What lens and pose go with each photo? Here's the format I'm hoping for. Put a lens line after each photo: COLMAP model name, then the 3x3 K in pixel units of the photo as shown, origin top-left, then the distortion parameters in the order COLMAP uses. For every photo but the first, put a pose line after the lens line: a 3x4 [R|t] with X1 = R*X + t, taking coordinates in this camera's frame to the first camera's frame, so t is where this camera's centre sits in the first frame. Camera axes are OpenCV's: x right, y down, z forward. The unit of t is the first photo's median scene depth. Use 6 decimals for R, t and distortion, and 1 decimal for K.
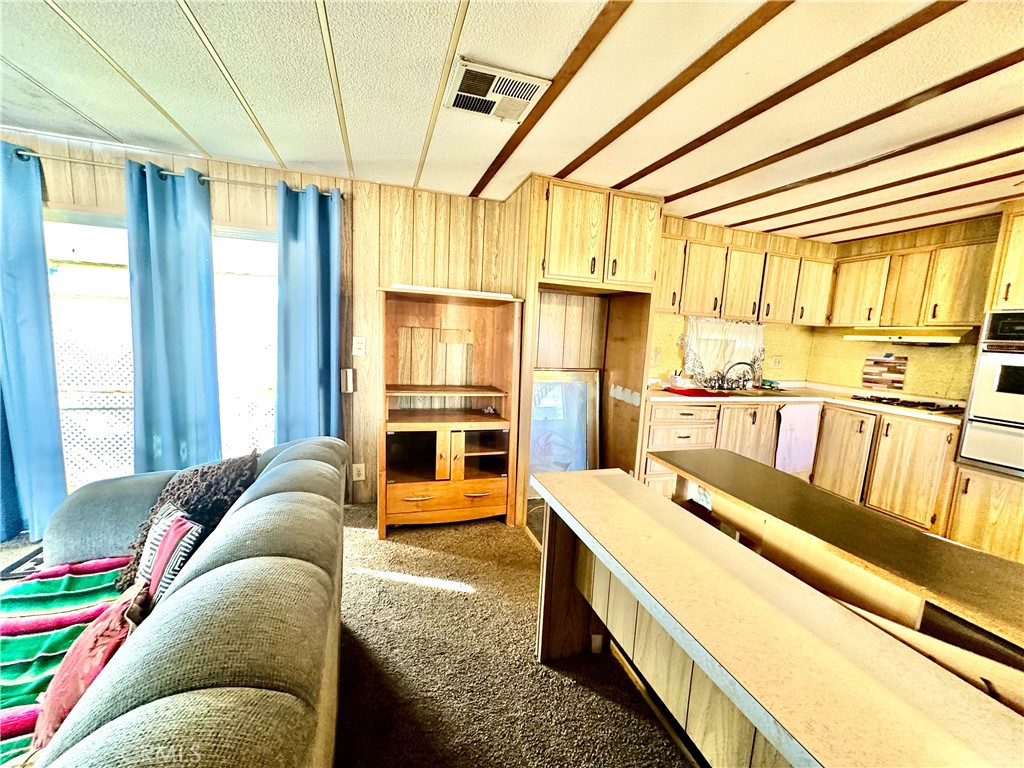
lens RADIAL K [[408.6, 0, 510.9], [0, 408.6, 385.2], [0, 0, 1]] dist [-0.002842, 0.000392]
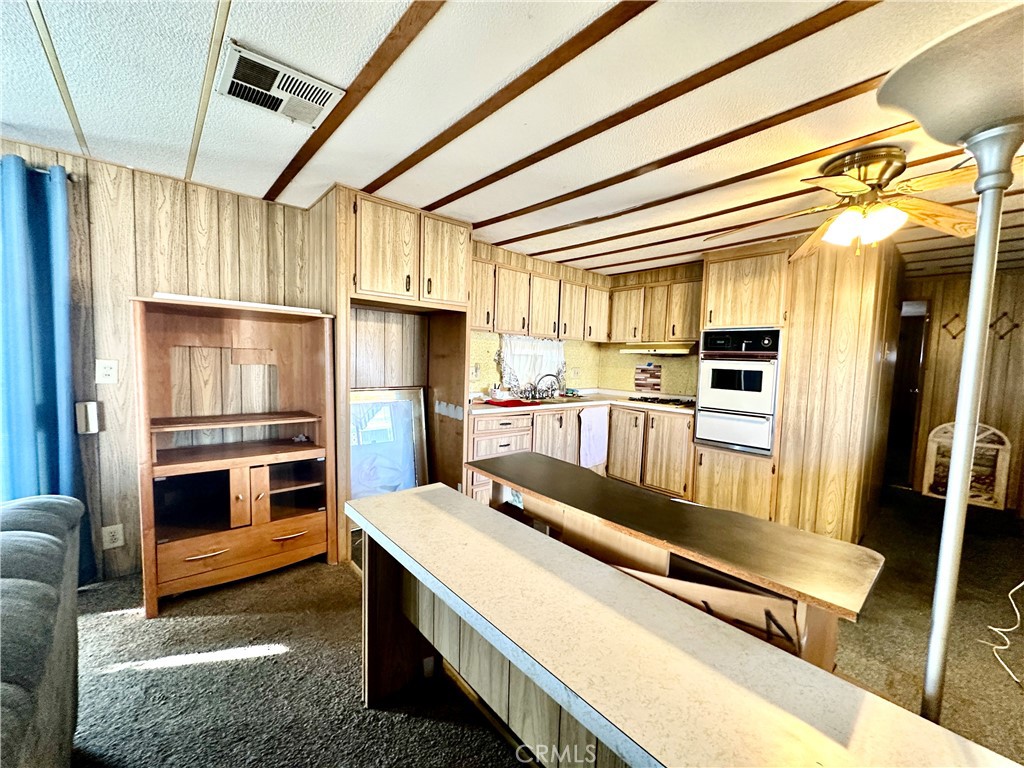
lens RADIAL K [[408.6, 0, 510.9], [0, 408.6, 385.2], [0, 0, 1]] dist [-0.002842, 0.000392]
pose [[0.917499, -0.048226, 0.394803, 0.023656], [0.066141, 0.997301, -0.031885, 0.004847], [-0.392200, 0.055367, 0.918212, -0.003944]]
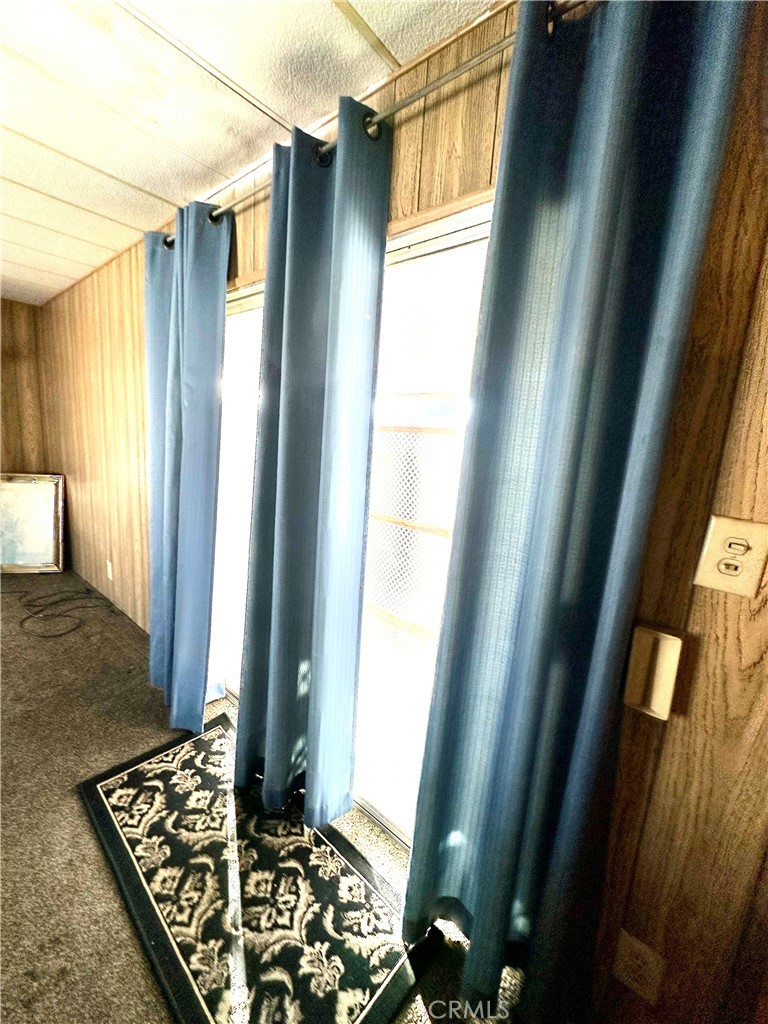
lens RADIAL K [[408.6, 0, 384.0], [0, 408.6, 512.0], [0, 0, 1]] dist [-0.002842, 0.000392]
pose [[0.523502, 0.134945, -0.841270, -0.286302], [-0.151040, 0.986438, 0.064242, -0.109975], [0.838530, 0.093434, 0.536785, 0.707745]]
